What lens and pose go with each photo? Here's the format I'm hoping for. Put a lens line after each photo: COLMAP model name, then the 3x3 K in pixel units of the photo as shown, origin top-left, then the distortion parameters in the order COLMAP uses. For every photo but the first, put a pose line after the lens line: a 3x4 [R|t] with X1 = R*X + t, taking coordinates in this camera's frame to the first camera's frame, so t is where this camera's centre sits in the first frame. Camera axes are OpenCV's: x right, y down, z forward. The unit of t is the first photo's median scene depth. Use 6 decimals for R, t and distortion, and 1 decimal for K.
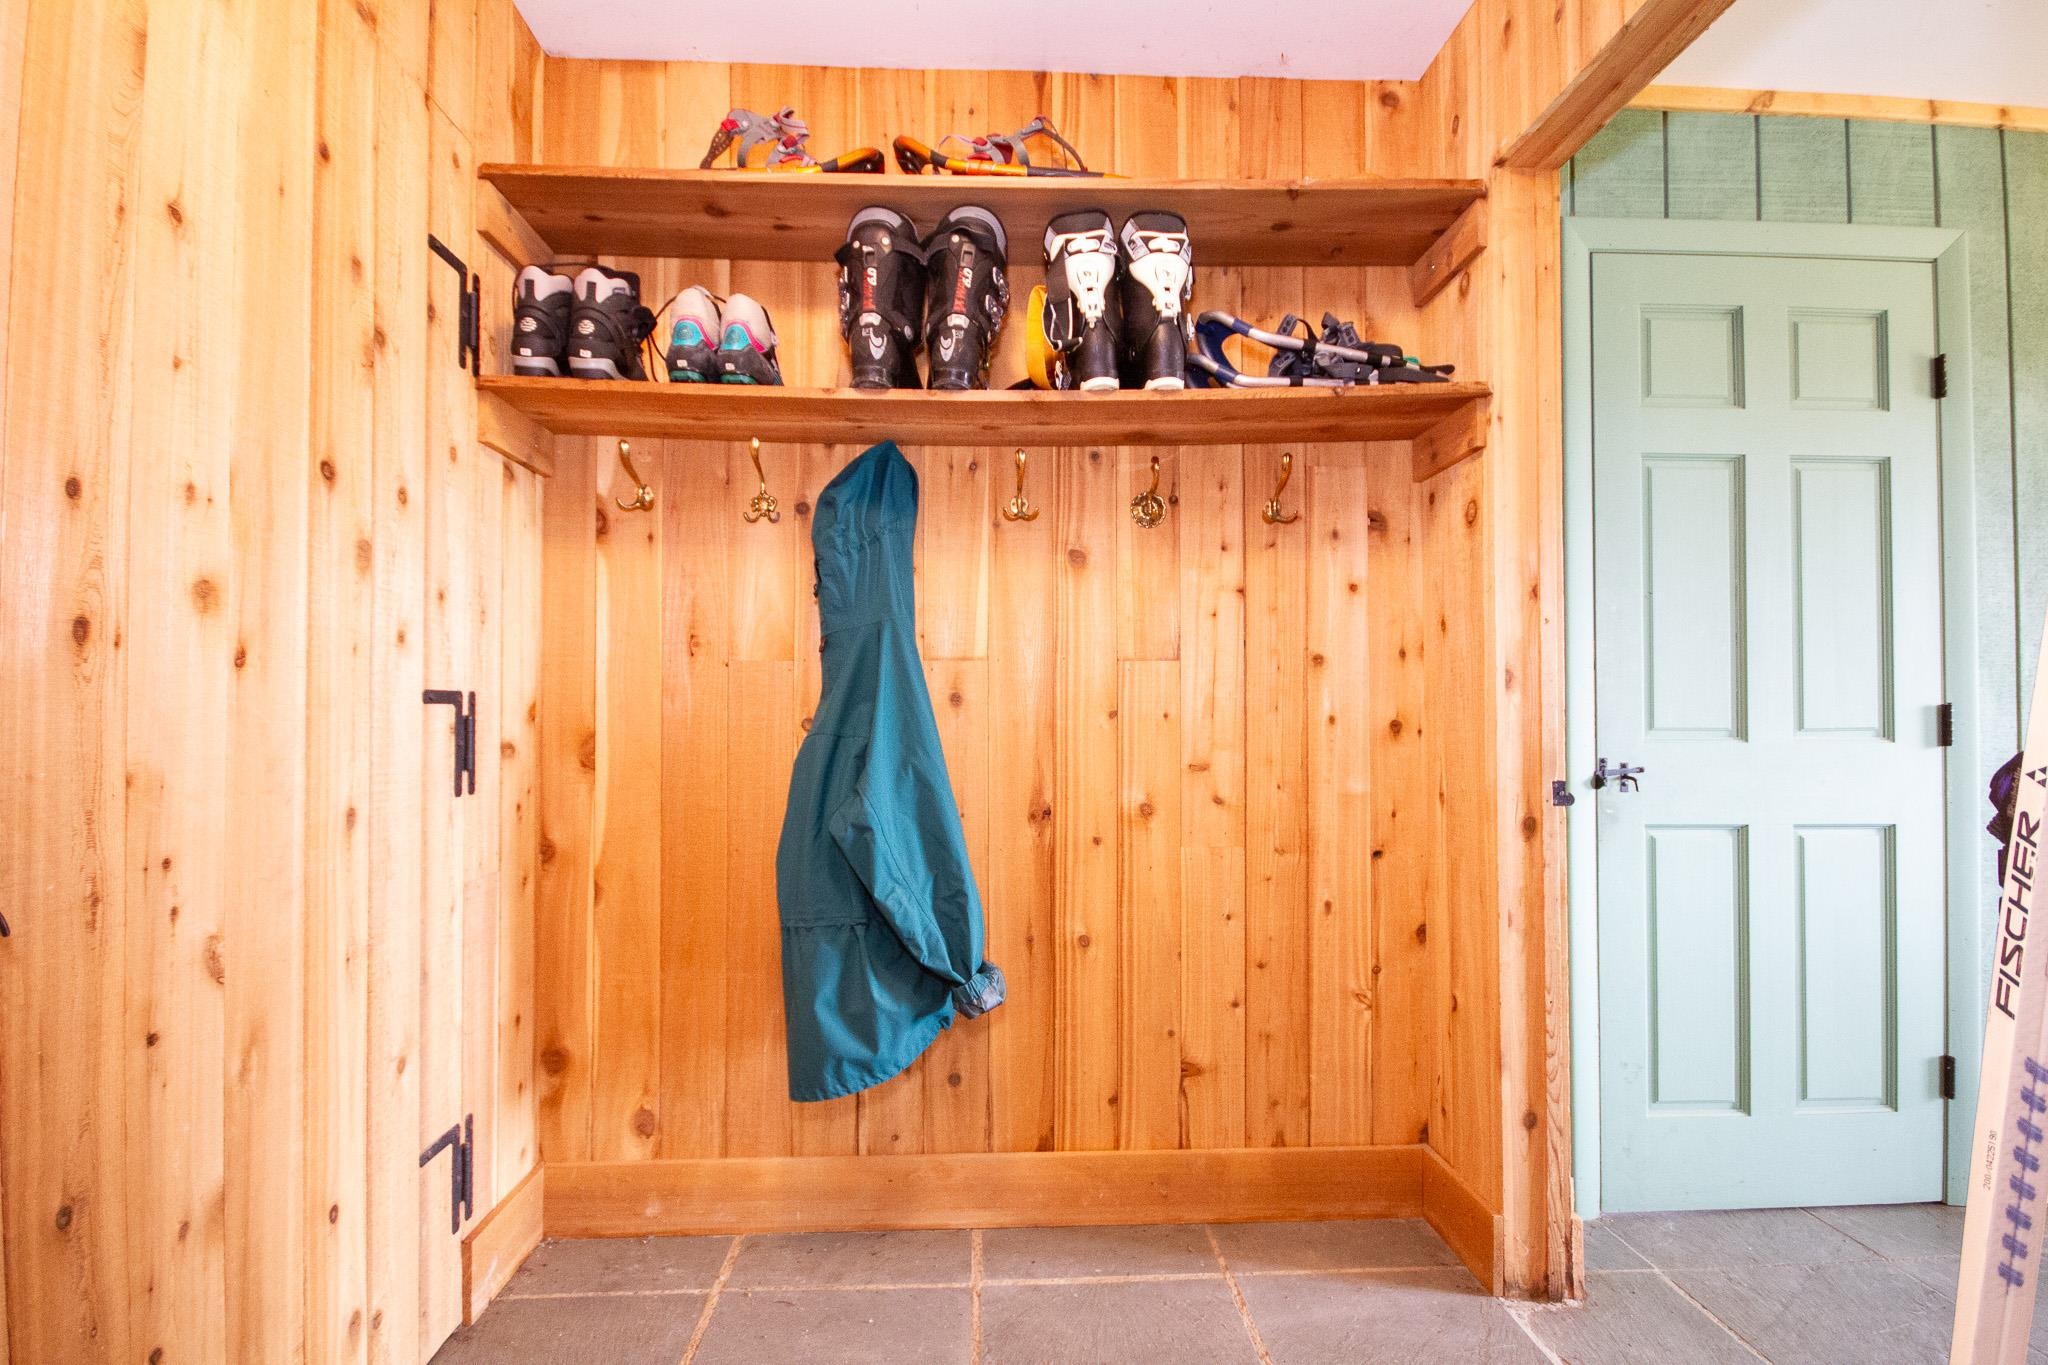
lens RADIAL K [[1031.1, 0, 1019.6], [0, 1031.1, 695.5], [0, 0, 1]] dist [0.013607, -0.018277]
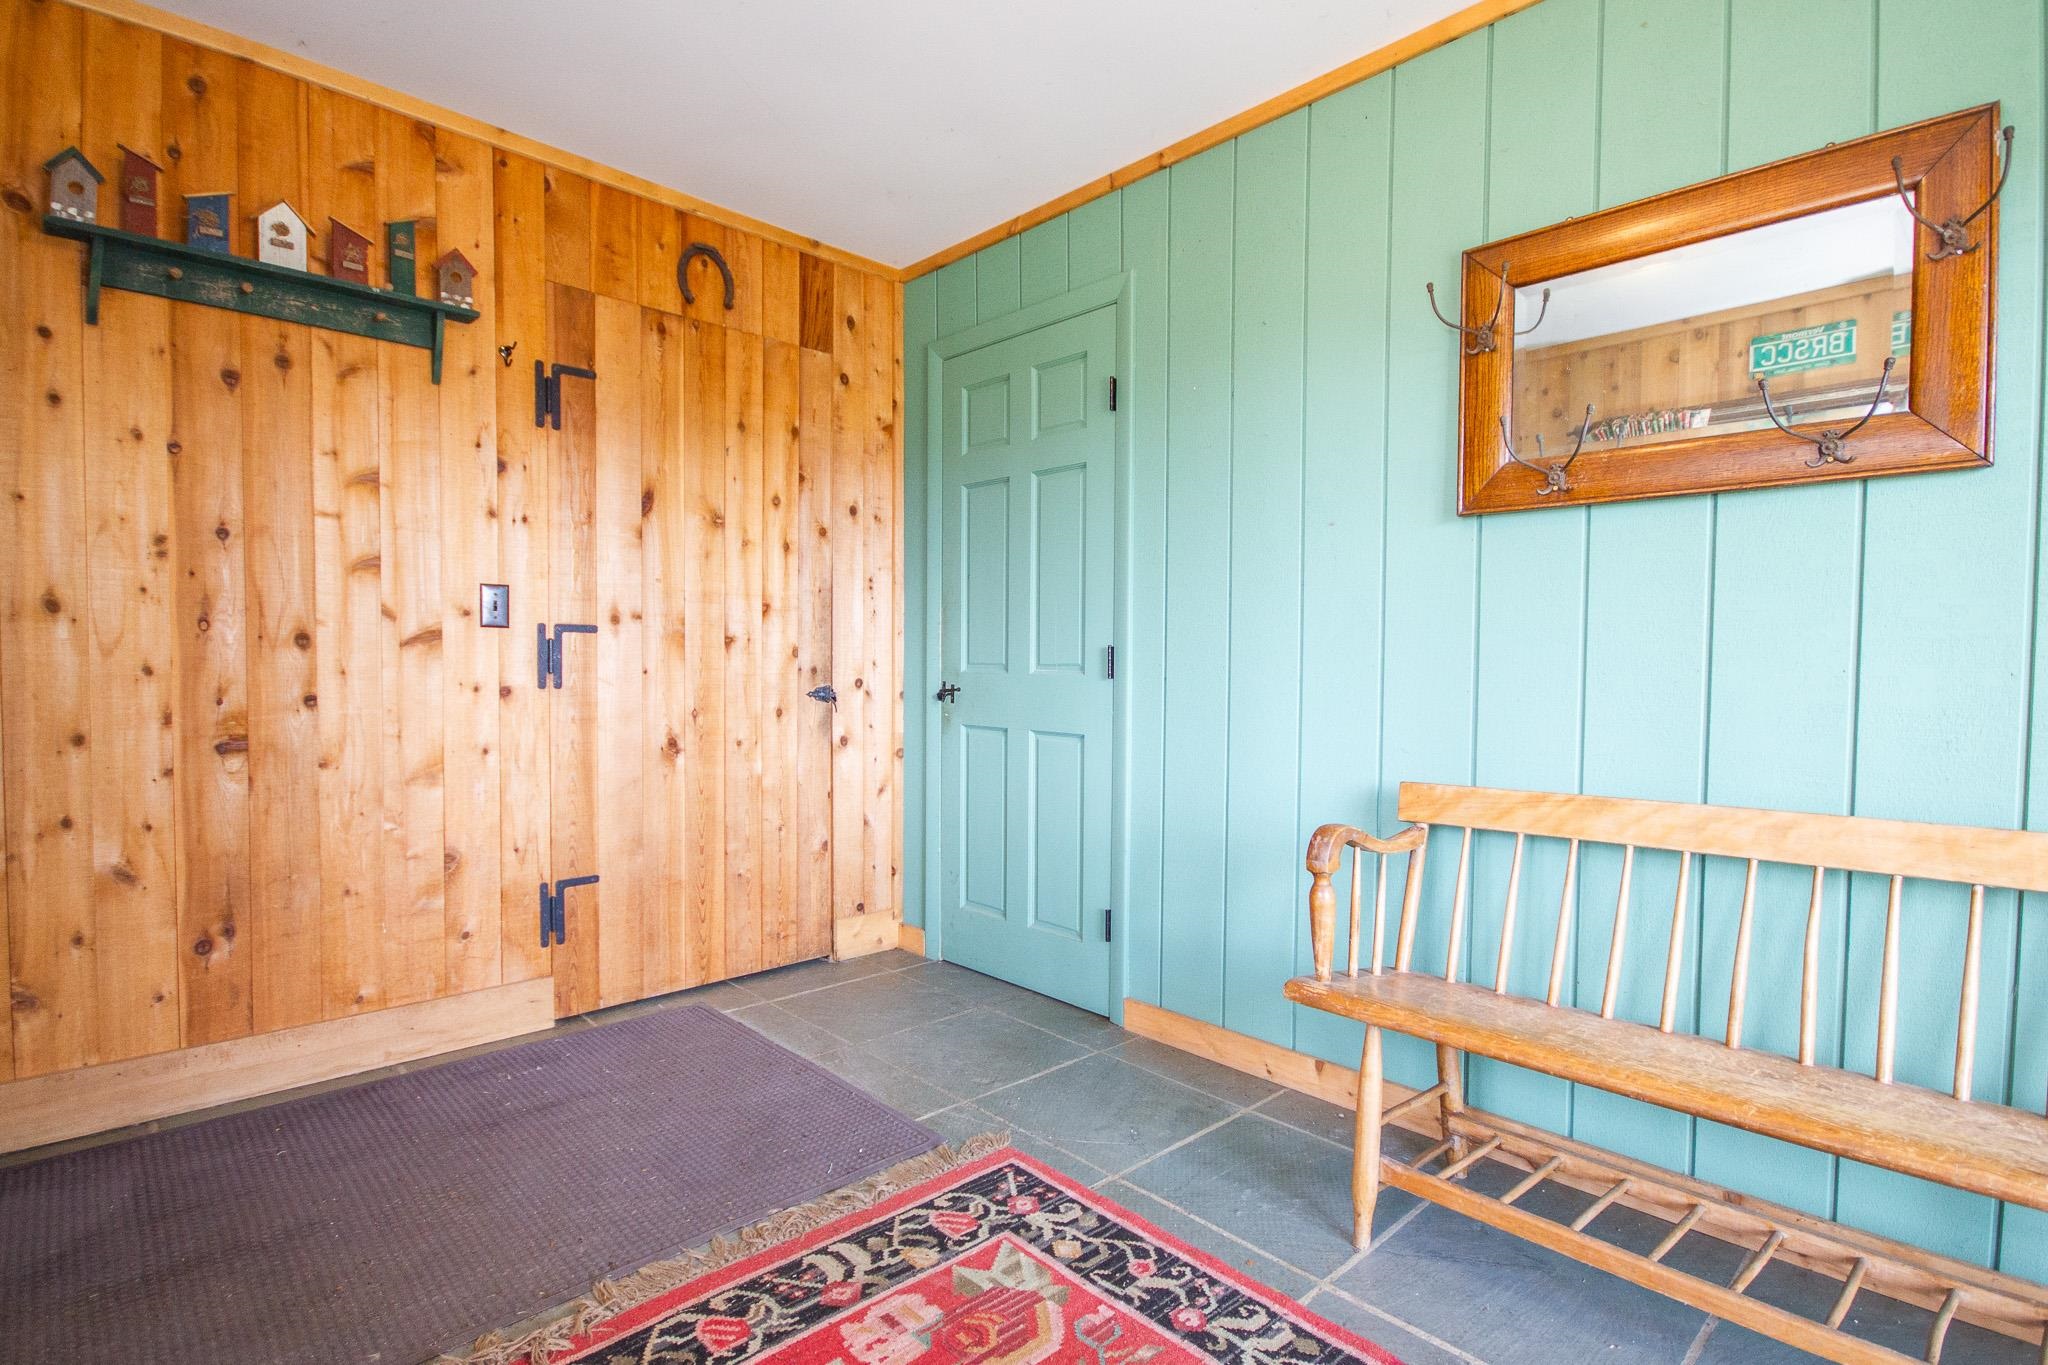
lens RADIAL K [[987.4, 0, 997.0], [0, 987.4, 688.2], [0, 0, 1]] dist [0.014129, -0.014542]
pose [[0.639182, 0.024279, -0.768672, 1.791272], [0.014700, 0.998933, 0.043775, 0.004387], [0.768915, -0.039280, 0.638143, 0.077062]]
